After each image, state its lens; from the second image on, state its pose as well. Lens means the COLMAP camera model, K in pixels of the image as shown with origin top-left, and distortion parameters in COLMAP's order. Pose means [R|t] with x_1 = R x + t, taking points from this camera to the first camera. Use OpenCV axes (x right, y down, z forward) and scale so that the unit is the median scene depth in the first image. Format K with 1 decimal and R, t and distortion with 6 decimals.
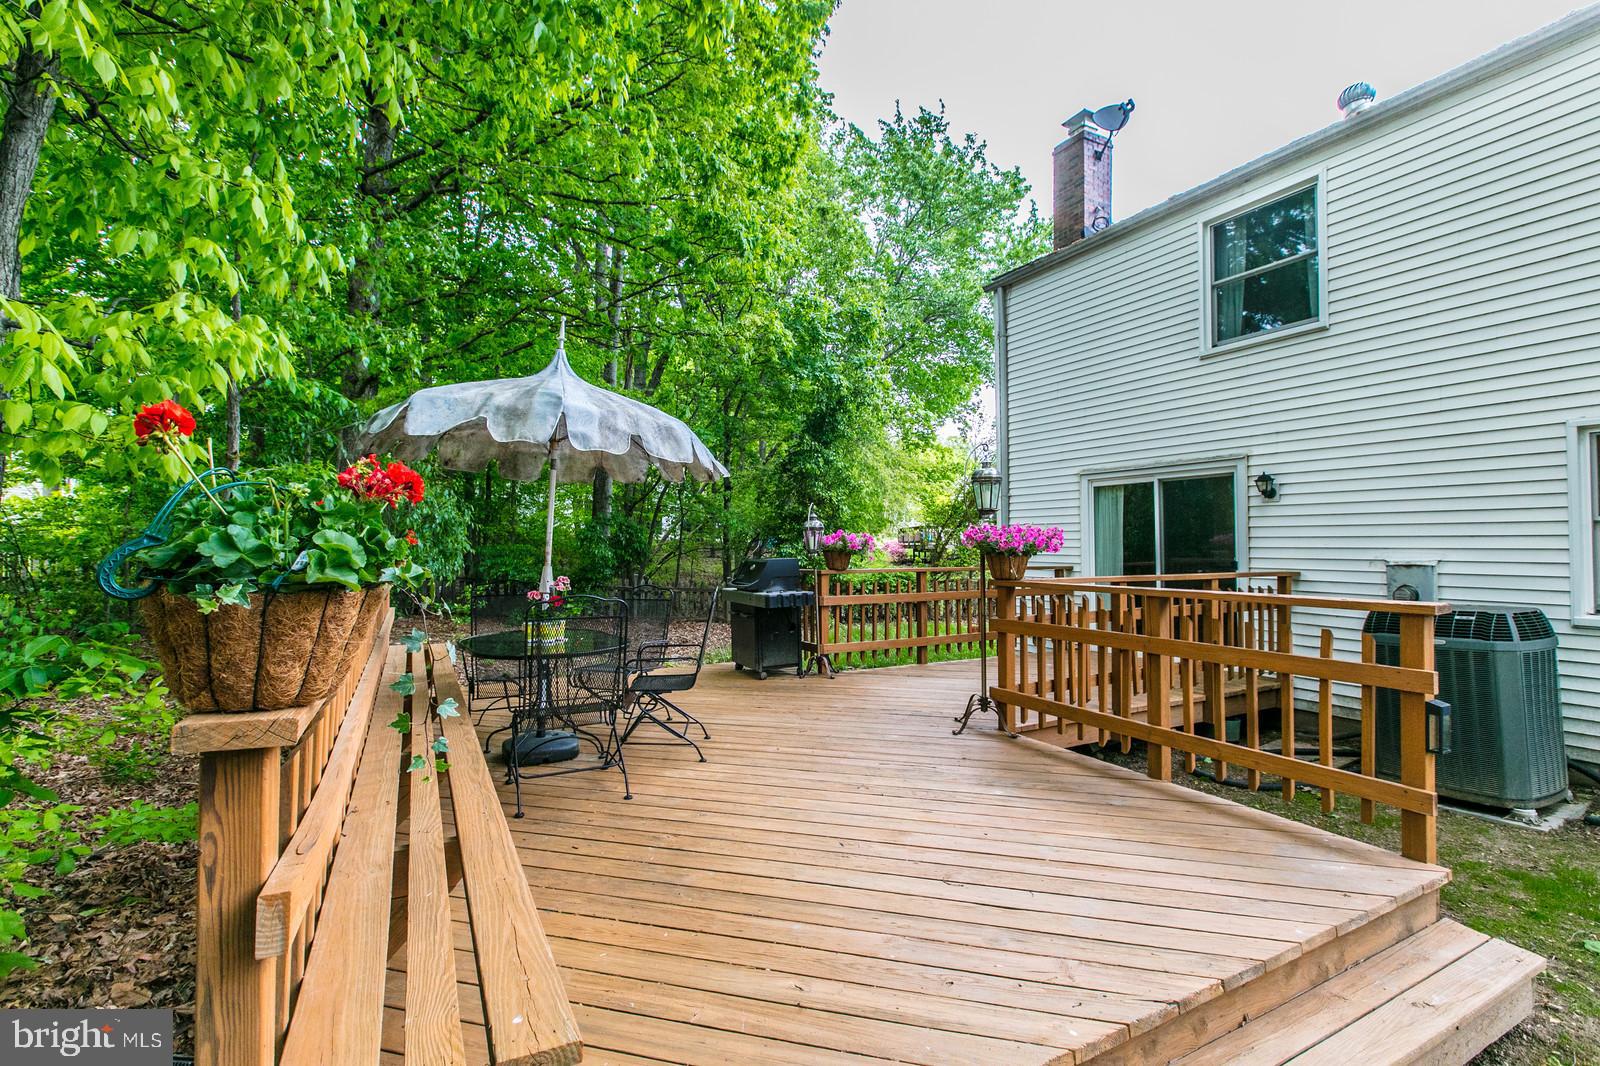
lens RADIAL K [[715.9, 0, 800.3], [0, 715.9, 526.6], [0, 0, 1]] dist [-0.004682, 0.000125]
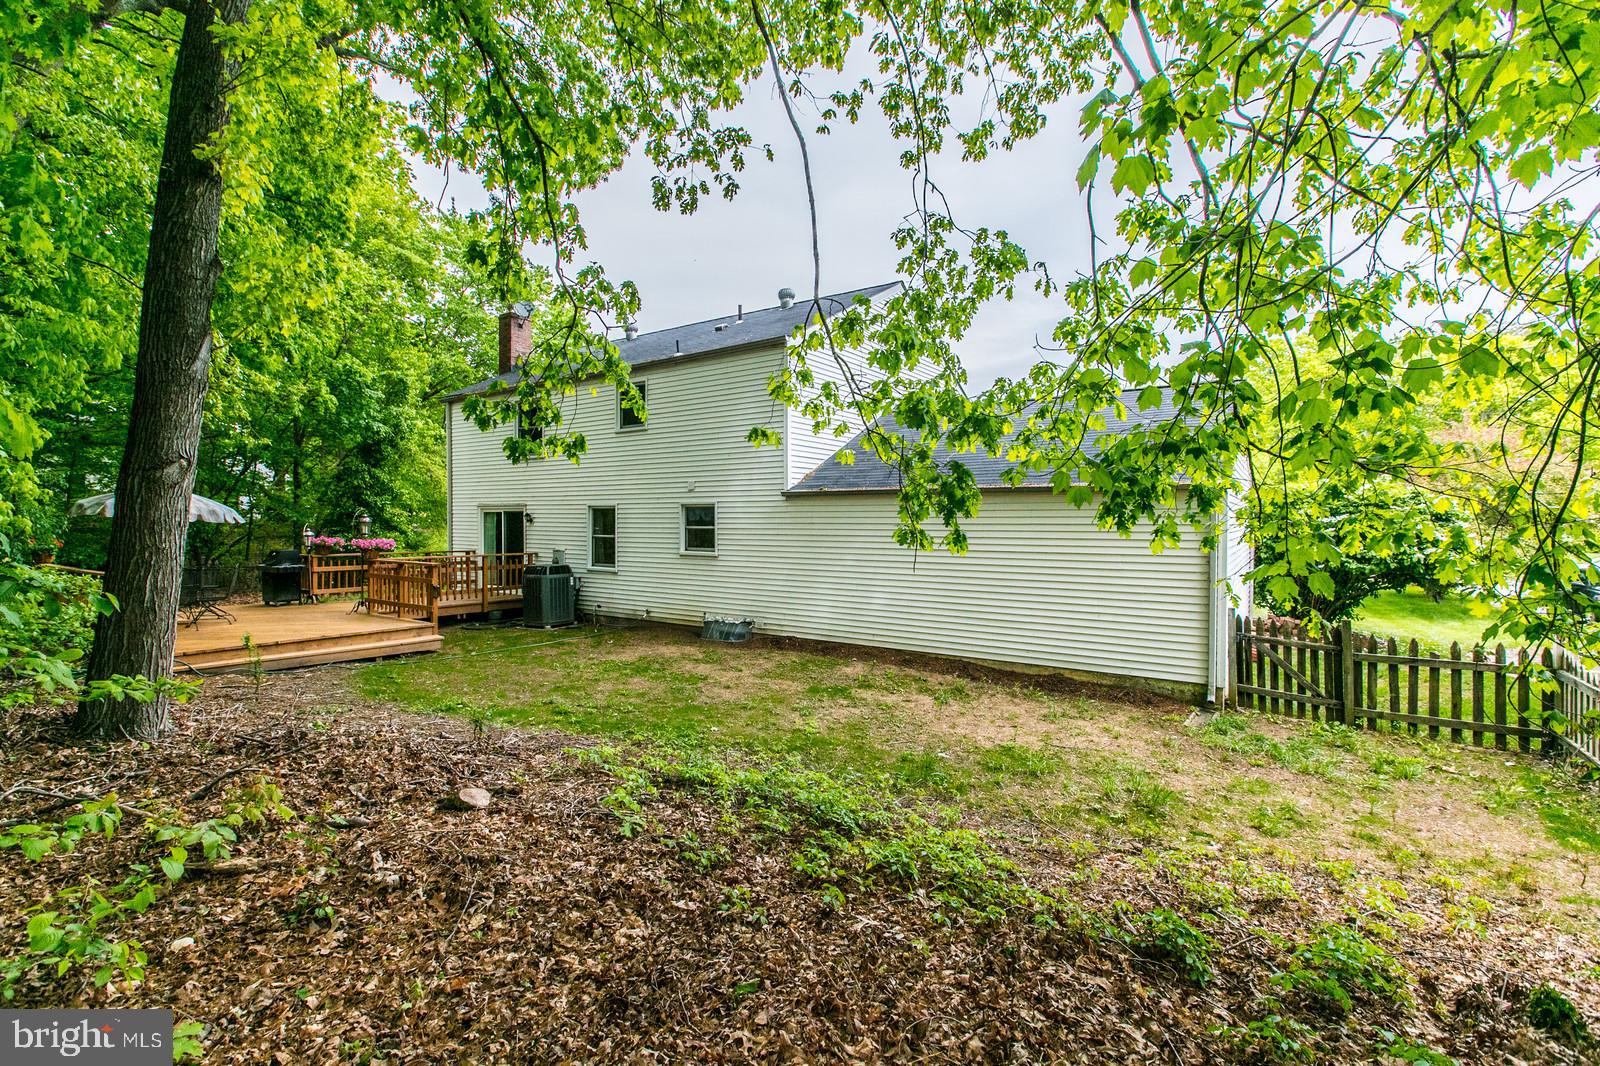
lens RADIAL K [[715.9, 0, 800.3], [0, 715.9, 526.6], [0, 0, 1]] dist [-0.004682, 0.000125]
pose [[0.895668, 0.000981, 0.444723, 0.380503], [-0.013717, 0.999583, 0.025421, -0.096785], [-0.444512, -0.028869, 0.895307, -1.527551]]
